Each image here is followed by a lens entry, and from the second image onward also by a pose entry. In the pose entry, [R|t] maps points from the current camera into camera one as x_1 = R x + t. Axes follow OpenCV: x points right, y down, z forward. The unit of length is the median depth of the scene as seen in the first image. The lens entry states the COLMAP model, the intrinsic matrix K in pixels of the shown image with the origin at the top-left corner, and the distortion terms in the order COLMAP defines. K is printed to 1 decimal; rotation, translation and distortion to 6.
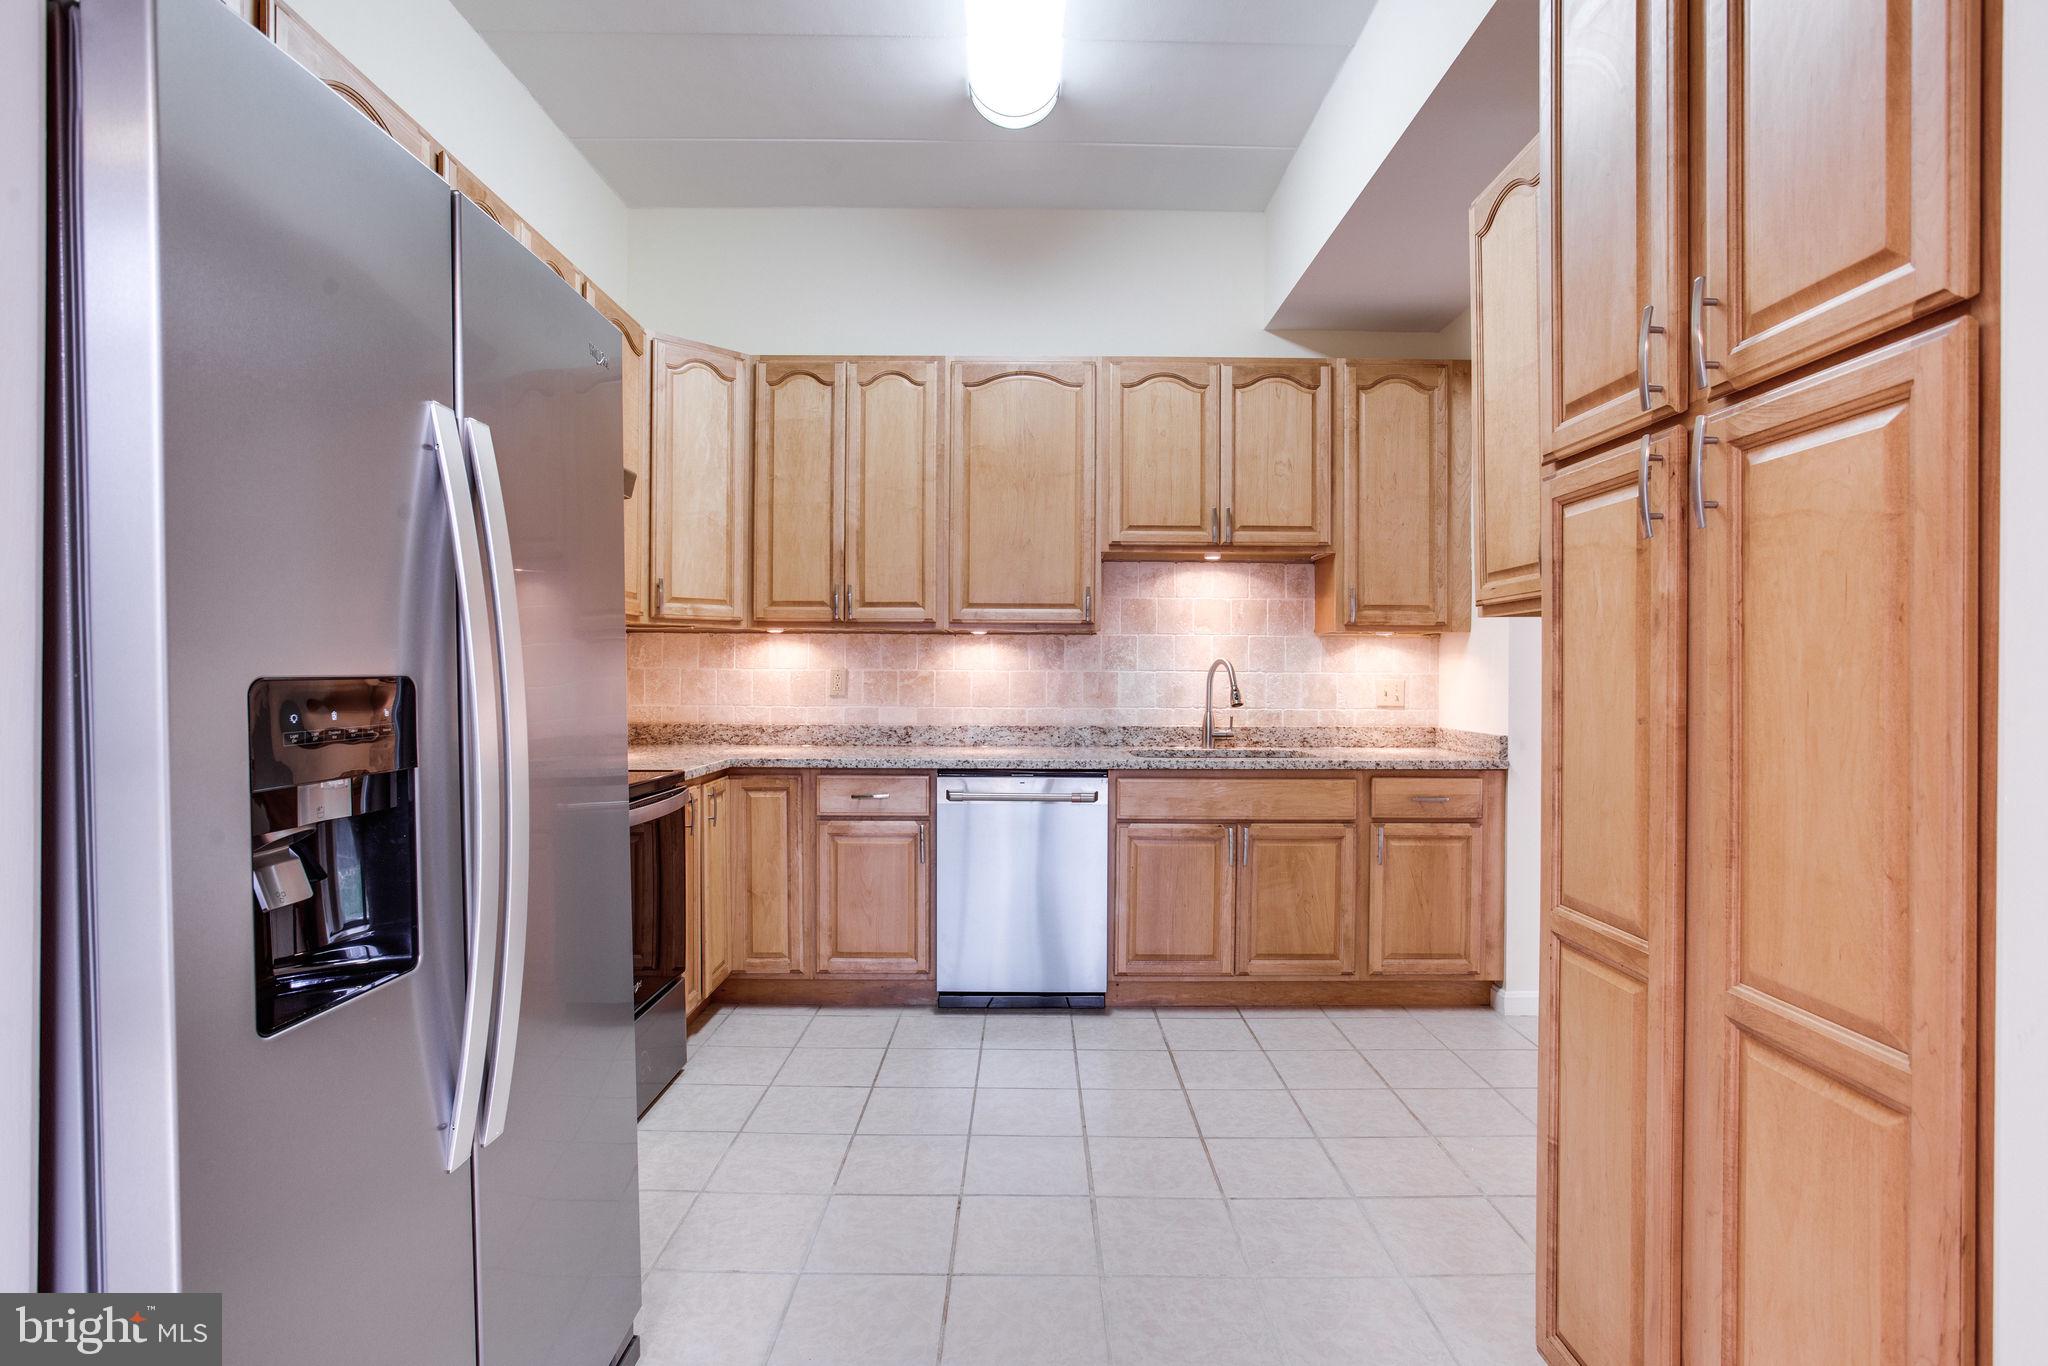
lens RADIAL K [[990.9, 0, 1030.7], [0, 990.9, 673.4], [0, 0, 1]] dist [-0.037094, 0.000222]
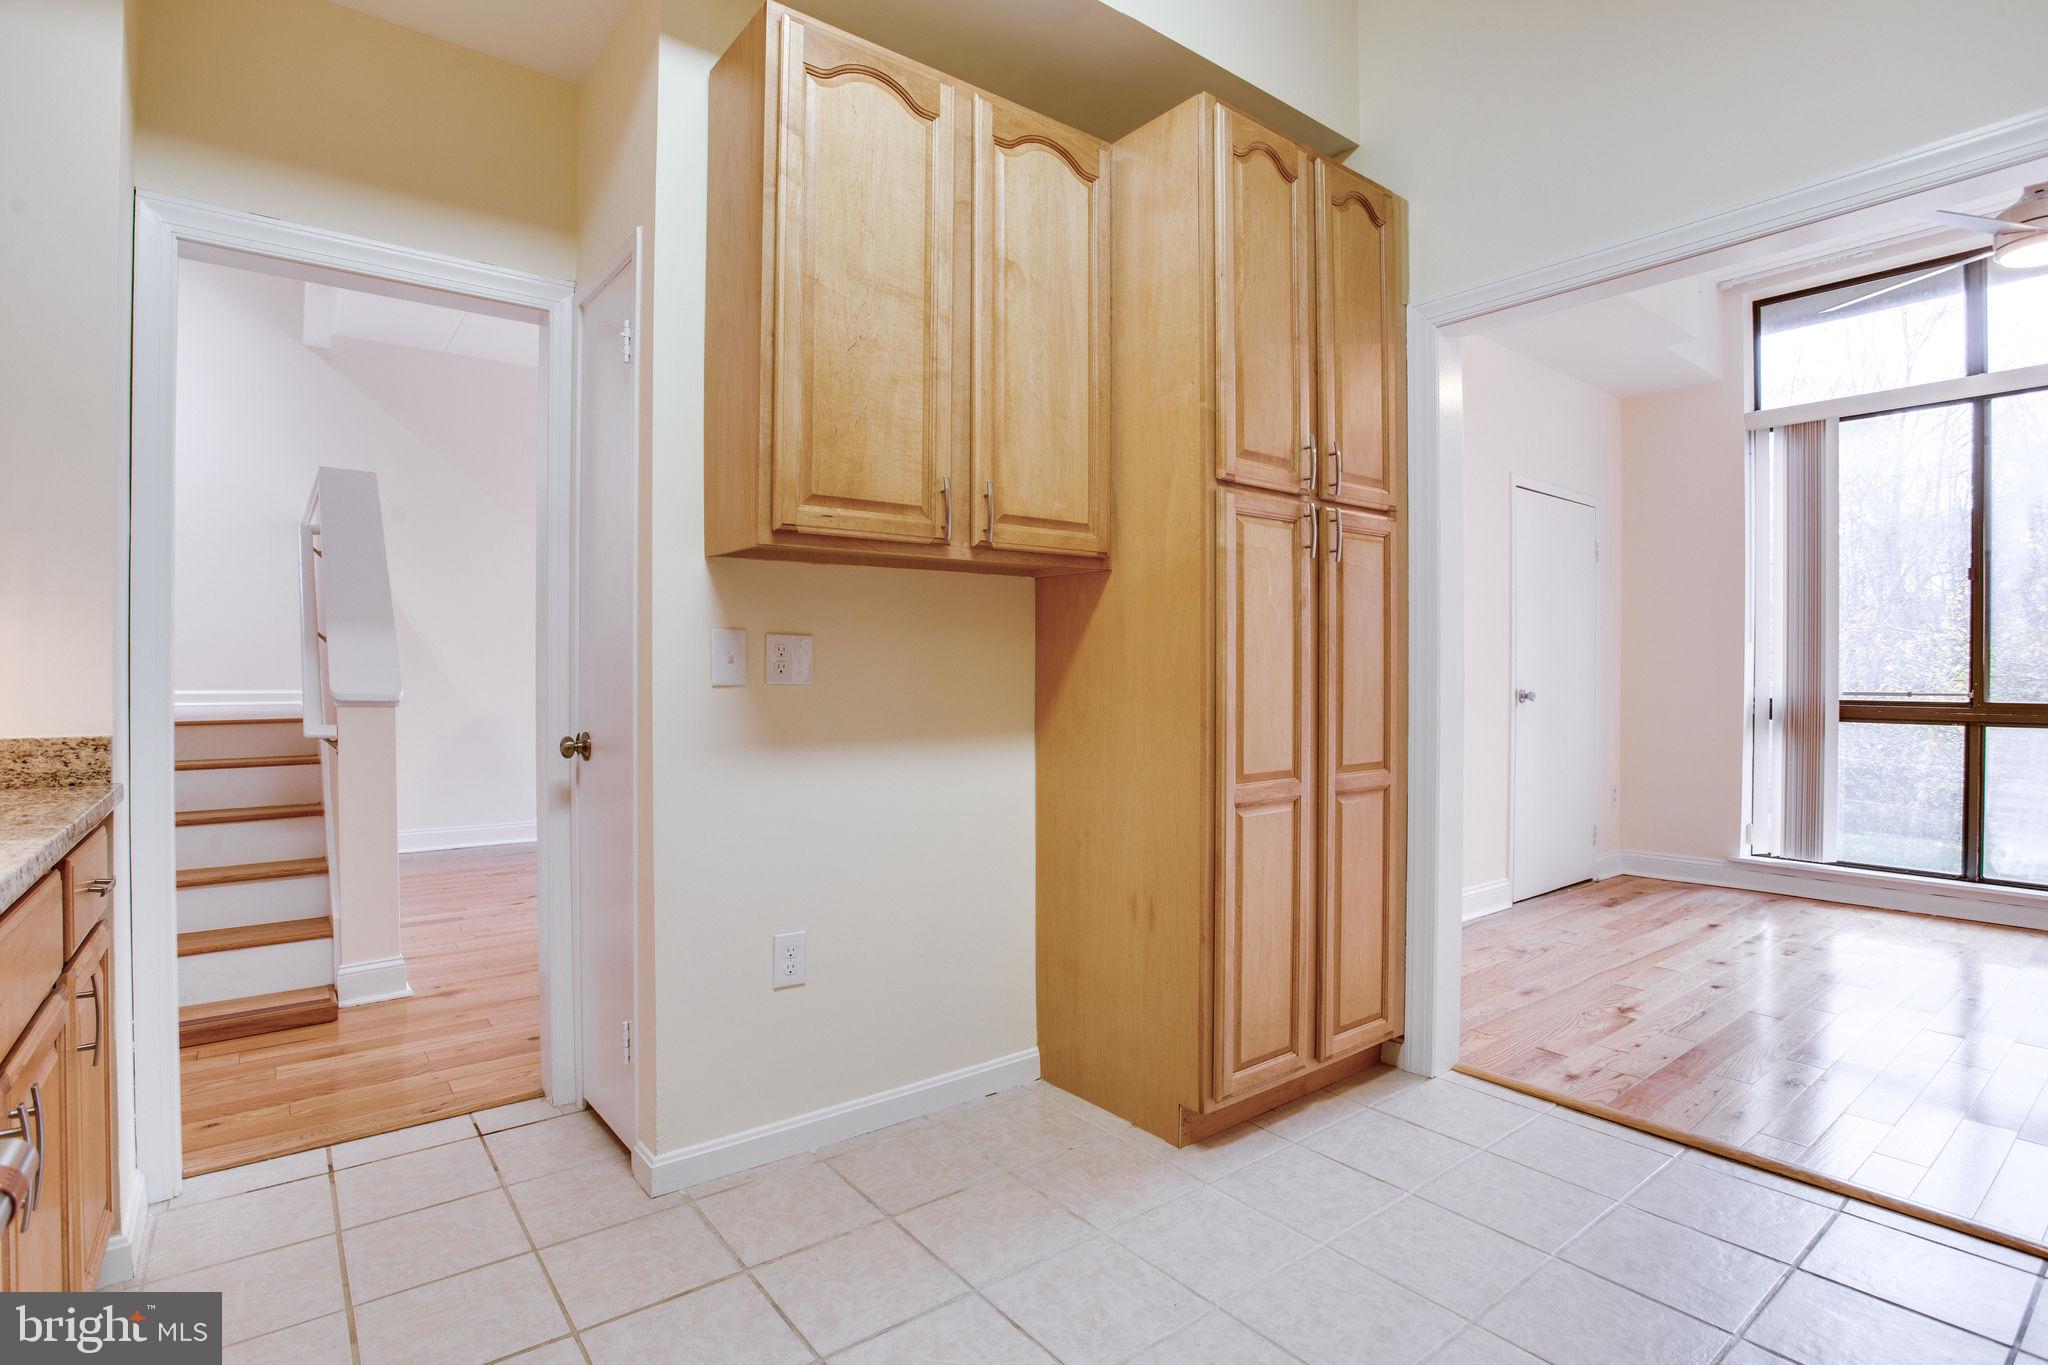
lens RADIAL K [[992.5, 0, 1029.4], [0, 992.5, 657.8], [0, 0, 1]] dist [-0.035874, 0.019125]
pose [[-0.621191, 0.005624, 0.783639, -0.174548], [-0.005637, 0.999916, -0.011644, 0.025563], [-0.783639, -0.011651, -0.621107, 0.873658]]
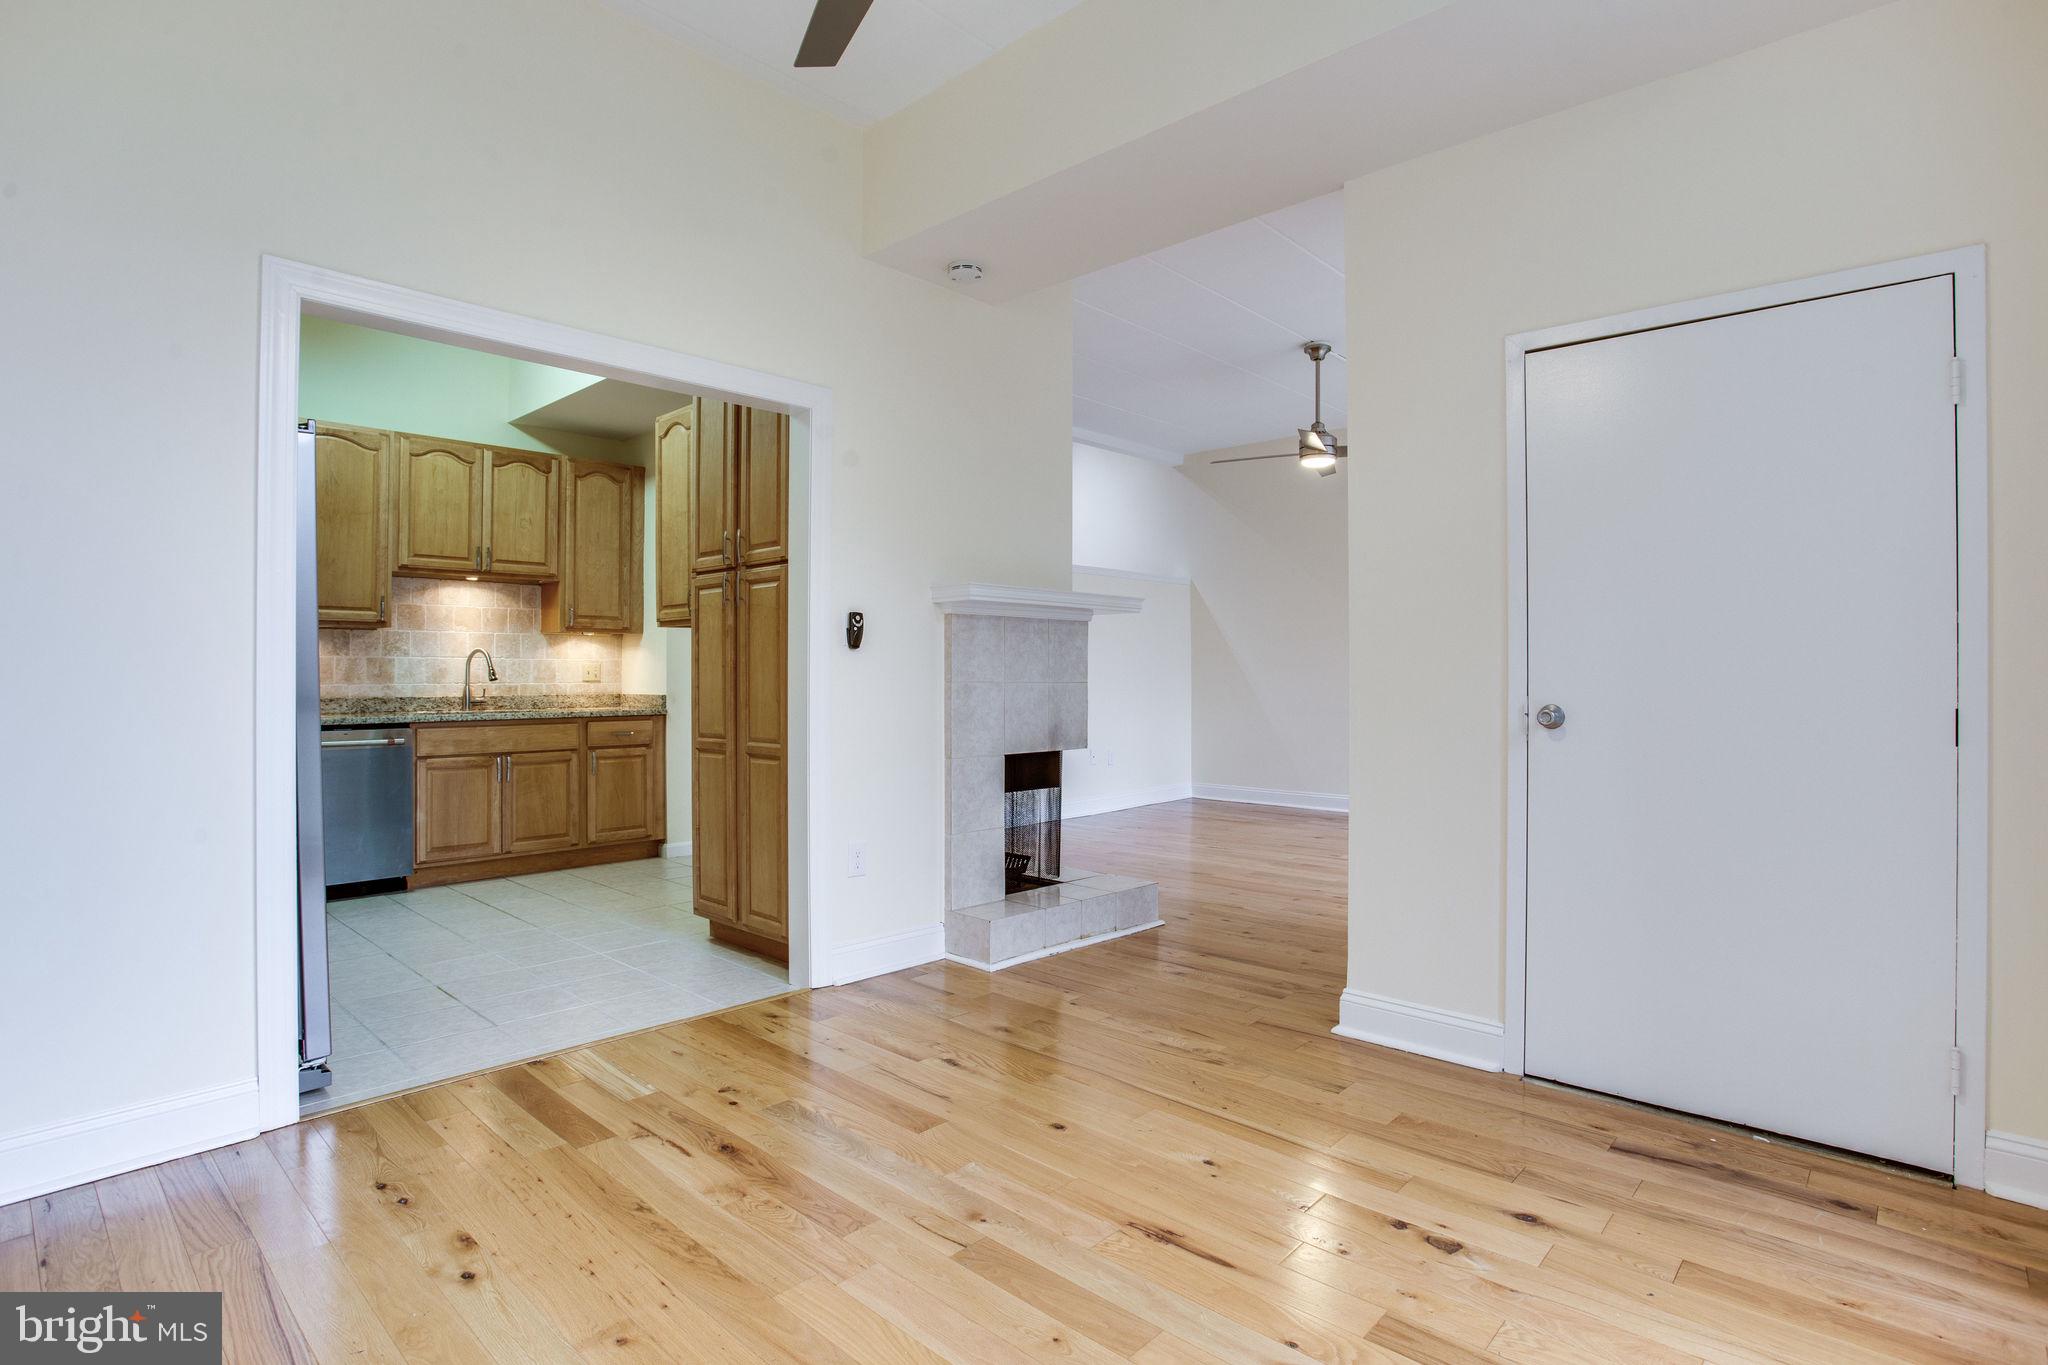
lens RADIAL K [[1017.0, 0, 1038.0], [0, 1017.0, 665.8], [0, 0, 1]] dist [-0.074229, 0.026975]
pose [[0.675632, -0.000562, 0.737239, -0.343832], [0.005711, 0.999974, -0.004472, 0.022524], [-0.737217, 0.007232, 0.675617, -0.616638]]
